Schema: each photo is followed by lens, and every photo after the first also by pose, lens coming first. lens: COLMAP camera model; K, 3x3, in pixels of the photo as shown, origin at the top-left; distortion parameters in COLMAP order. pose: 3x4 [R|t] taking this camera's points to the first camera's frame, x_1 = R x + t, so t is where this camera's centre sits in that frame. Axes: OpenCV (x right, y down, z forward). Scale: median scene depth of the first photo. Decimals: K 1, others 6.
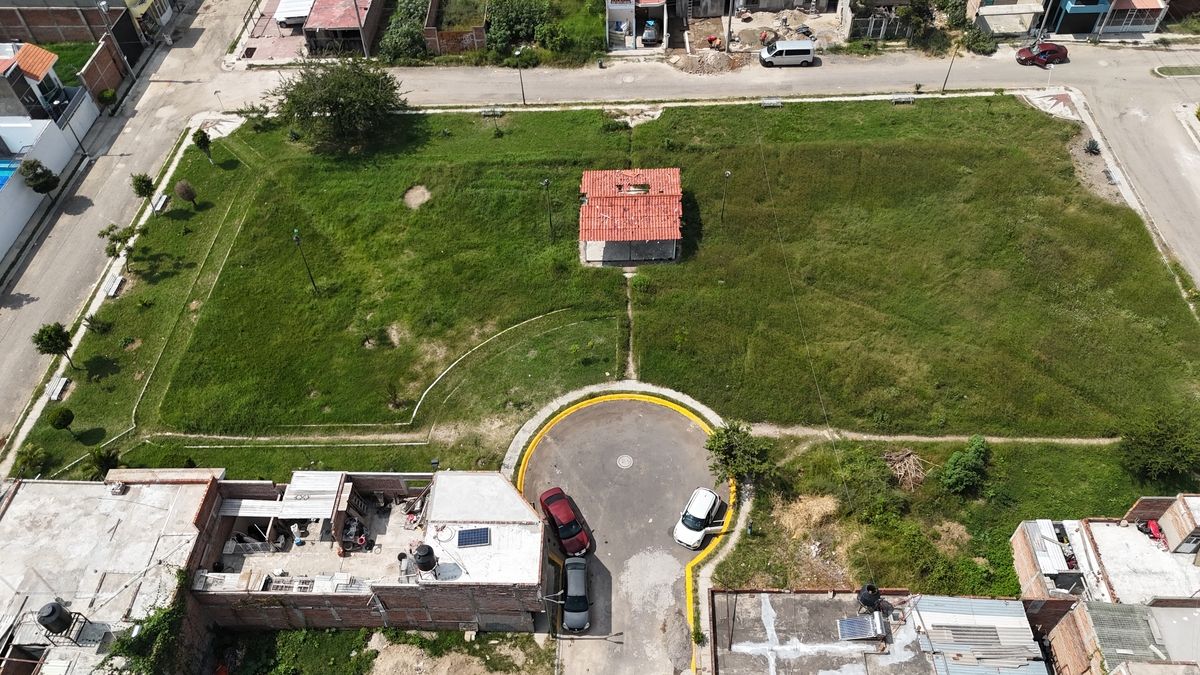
lens RADIAL K [[885.0, 0, 594.8], [0, 885.0, 344.3], [0, 0, 1]] dist [0.048483, -0.044924]
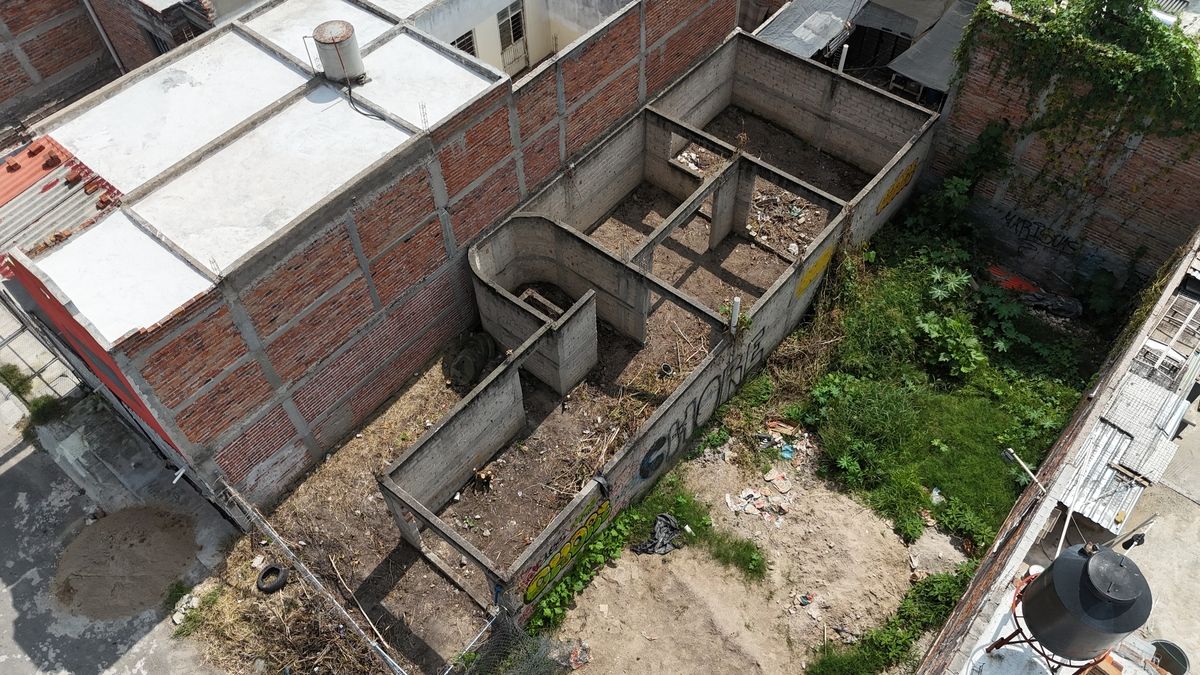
lens RADIAL K [[885.0, 0, 600.4], [0, 885.0, 336.9], [0, 0, 1]] dist [0.048483, -0.044924]
pose [[-0.616181, 0.647370, -0.448590, -0.053461], [-0.574498, 0.020185, 0.818257, 0.113351], [0.538770, 0.761908, 0.359476, 0.718725]]
